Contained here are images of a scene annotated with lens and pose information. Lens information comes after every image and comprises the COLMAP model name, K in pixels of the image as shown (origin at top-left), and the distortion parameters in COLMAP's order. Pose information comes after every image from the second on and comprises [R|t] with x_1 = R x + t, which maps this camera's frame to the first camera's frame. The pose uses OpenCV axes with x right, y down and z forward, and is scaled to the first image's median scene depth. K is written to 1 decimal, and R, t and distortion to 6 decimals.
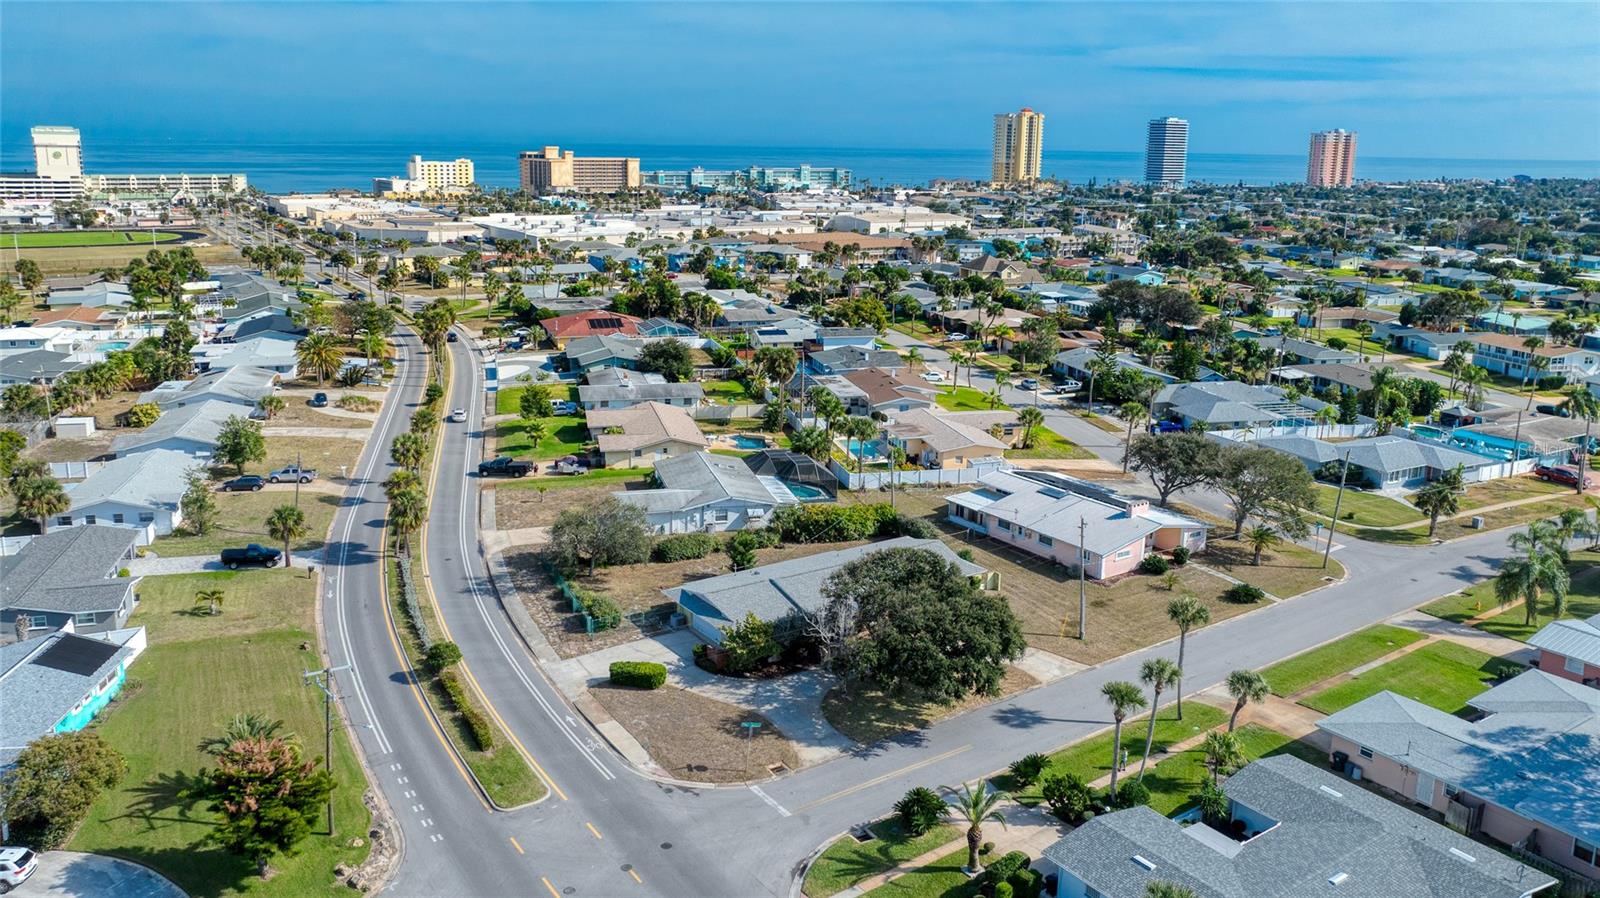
lens RADIAL K [[1187.4, 0, 769.0], [0, 1187.4, 387.4], [0, 0, 1]] dist [-0.036935, 0.038673]
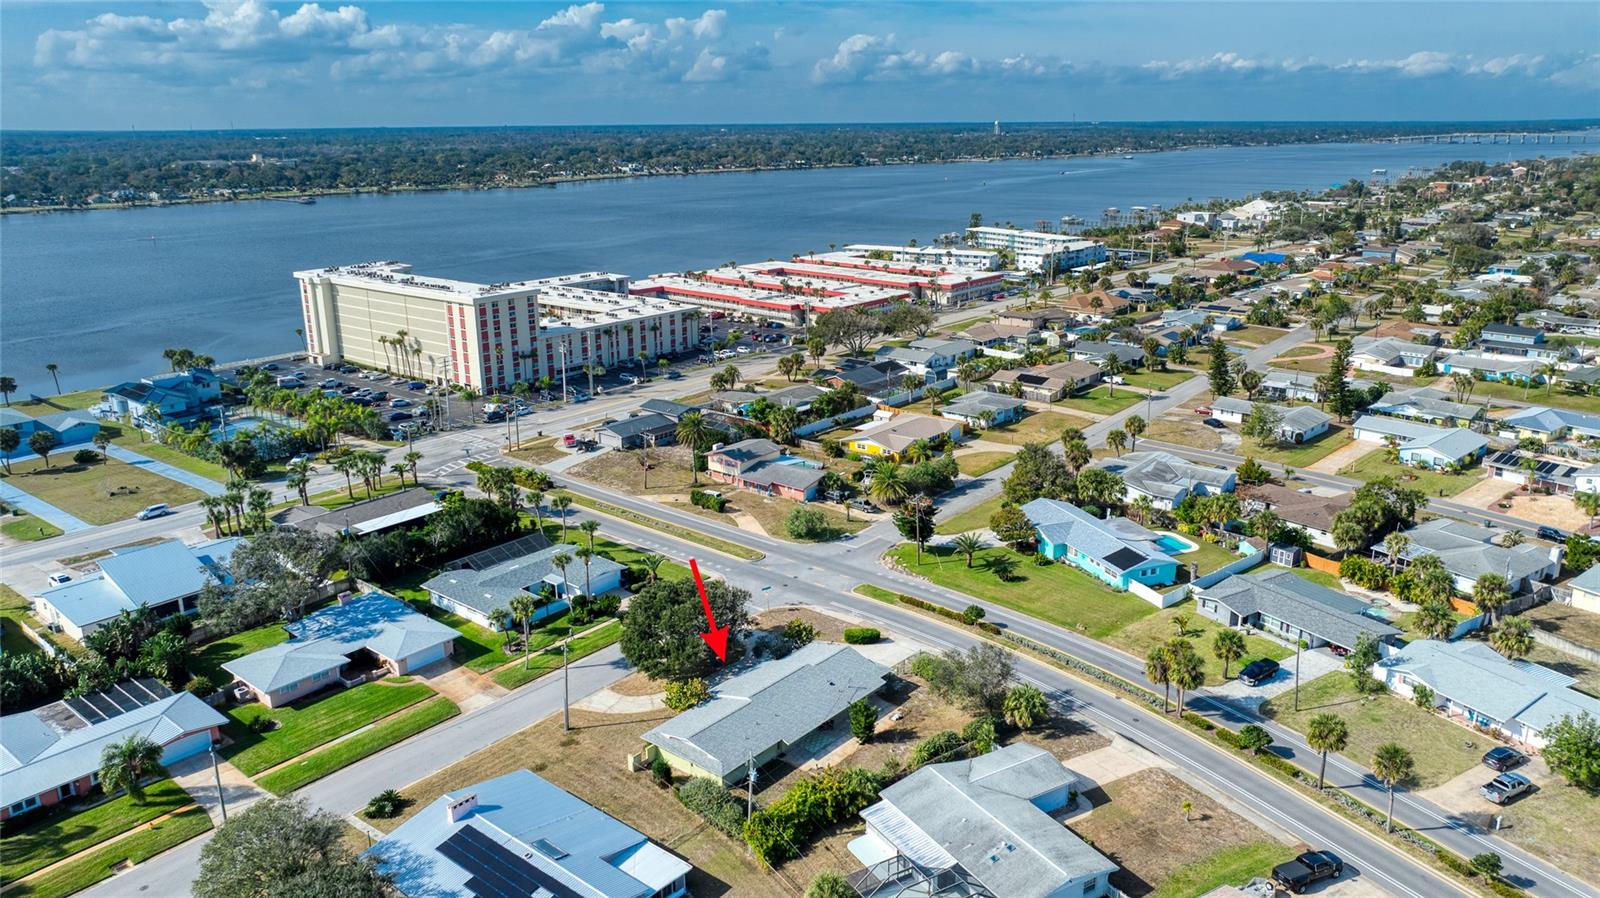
lens RADIAL K [[1127.8, 0, 800.9], [0, 1127.8, 436.9], [0, 0, 1]] dist [-0.025953, 0.016421]
pose [[-0.957661, 0.068340, -0.279669, 0.257582], [-0.067233, 0.891470, 0.448064, -0.463903], [0.279937, 0.447897, -0.849131, 1.466676]]
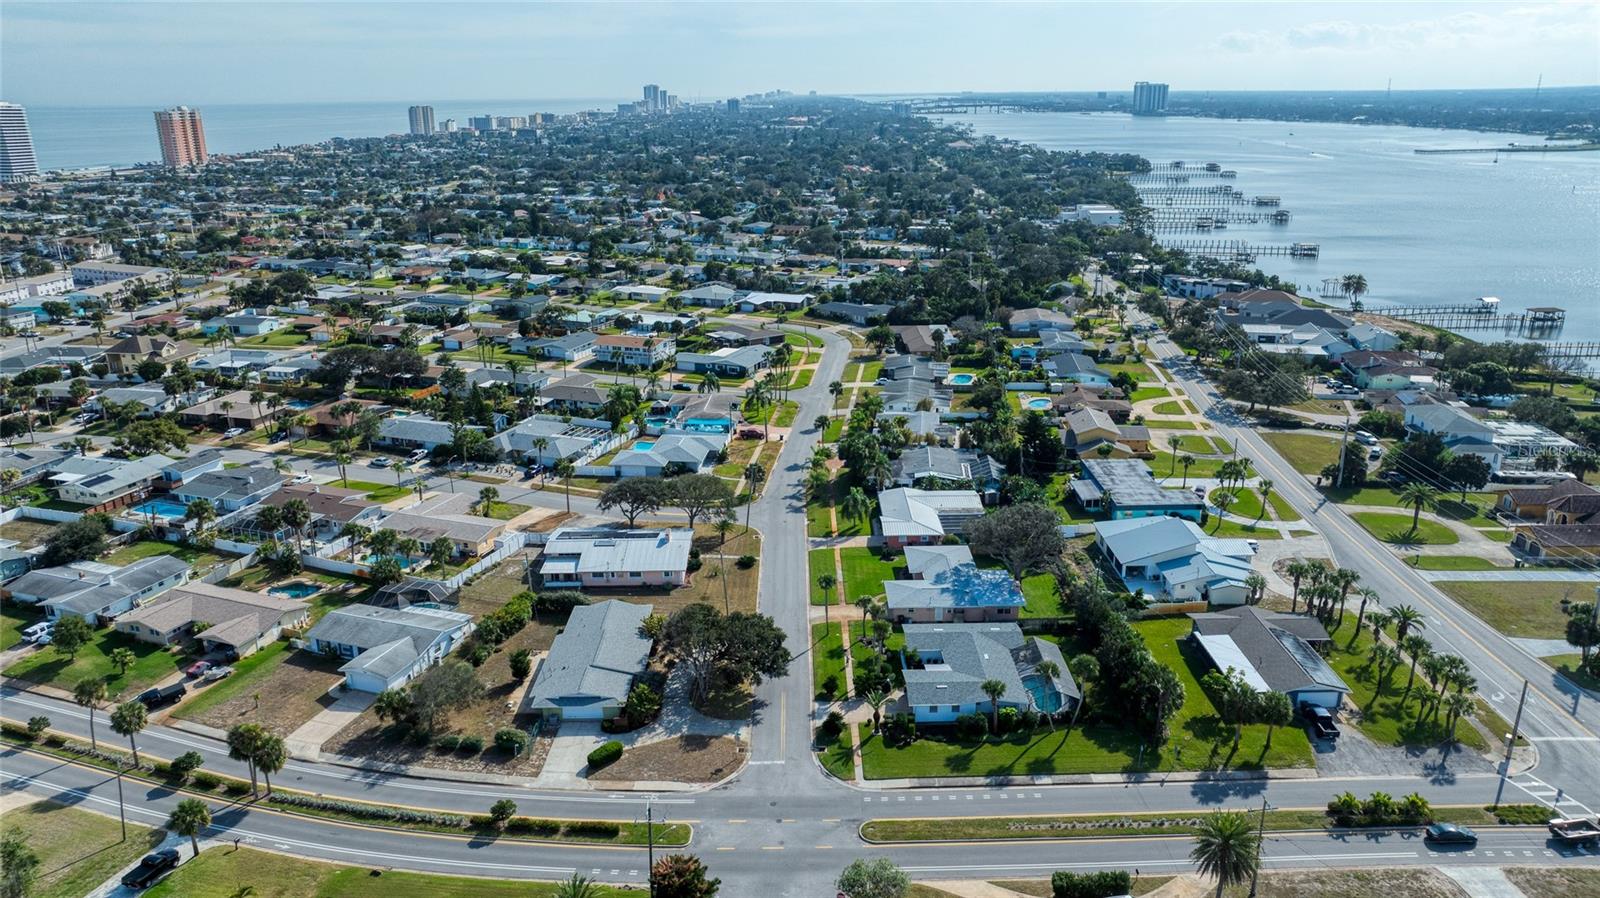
lens RADIAL K [[1127.8, 0, 801.7], [0, 1127.8, 450.7], [0, 0, 1]] dist [-0.025953, 0.016421]
pose [[0.552878, -0.275274, 0.786480, -0.672992], [0.188672, 0.960699, 0.203620, -0.252470], [-0.811621, 0.035810, 0.583085, -0.033136]]
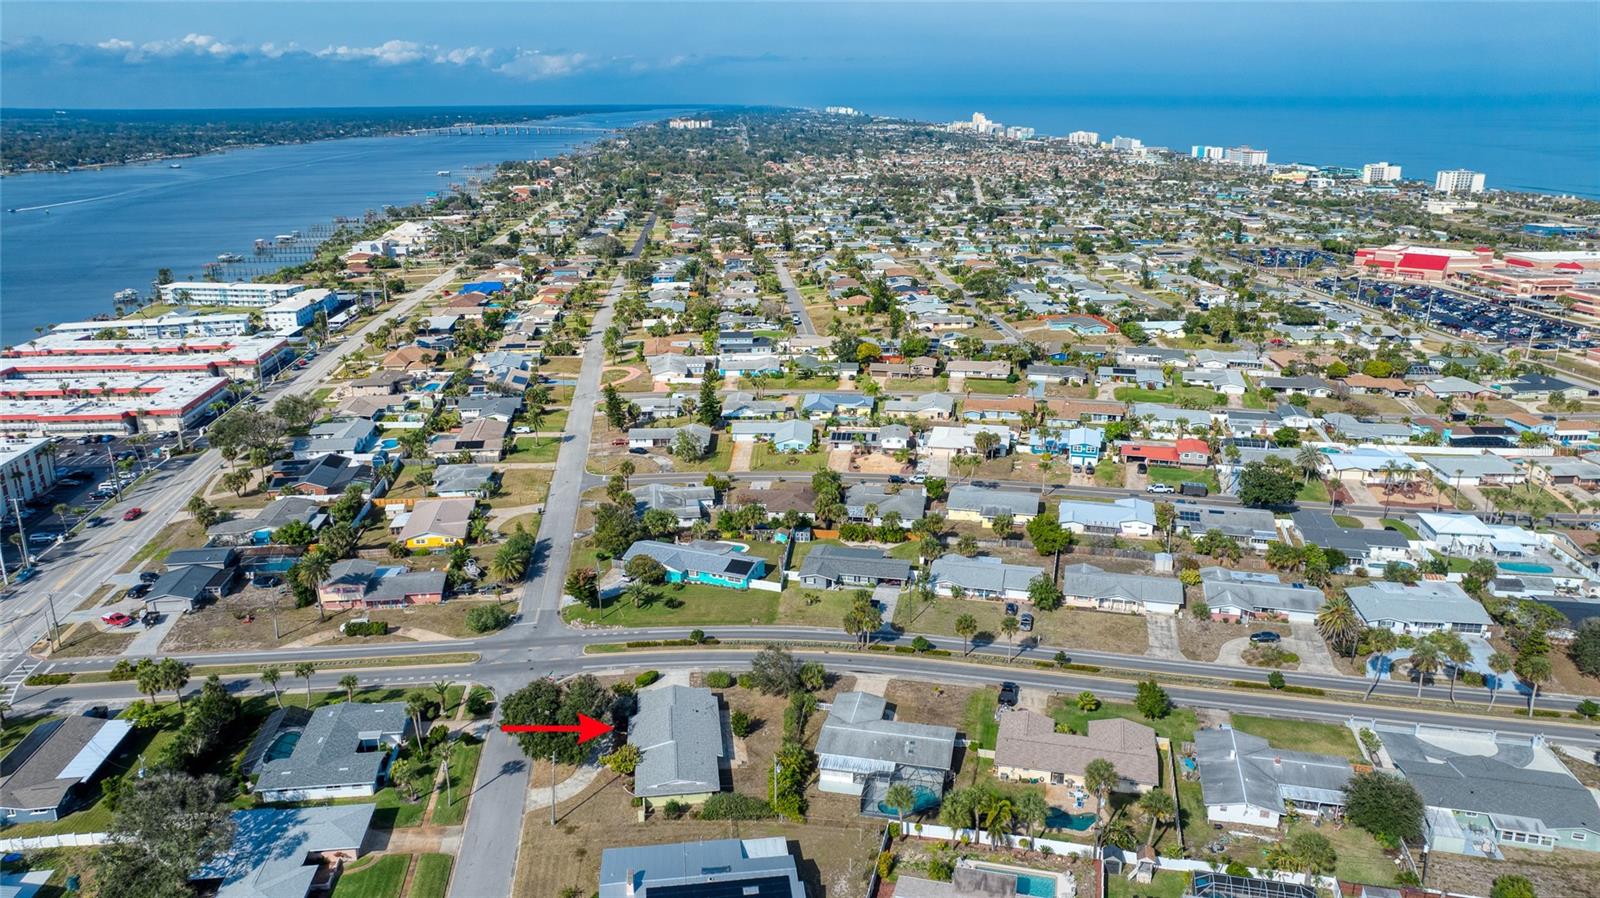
lens RADIAL K [[1127.8, 0, 807.0], [0, 1127.8, 455.9], [0, 0, 1]] dist [-0.025953, 0.016421]
pose [[-0.440790, 0.256072, -0.860309, 0.956296], [-0.187208, 0.911140, 0.367120, -0.628666], [0.877871, 0.322879, -0.353683, 1.252051]]
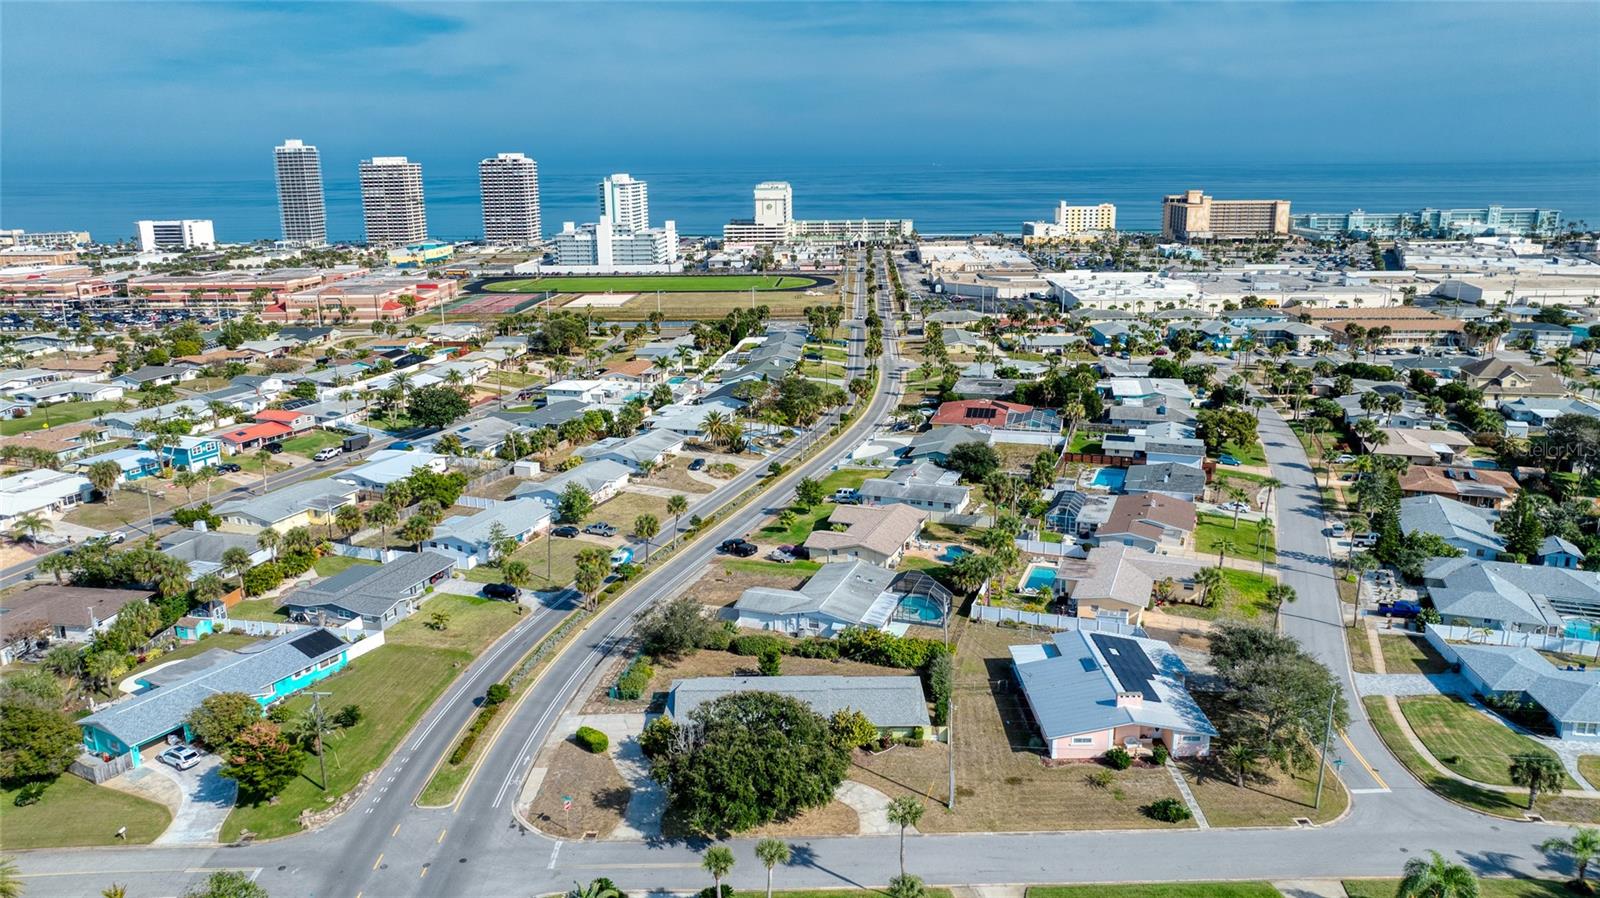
lens RADIAL K [[1127.8, 0, 795.9], [0, 1127.8, 439.1], [0, 0, 1]] dist [-0.025953, 0.016421]
pose [[0.831143, 0.108433, -0.545384, 0.515540], [-0.088320, 0.994095, 0.063050, -0.140287], [0.549000, -0.004236, 0.835812, 0.028148]]
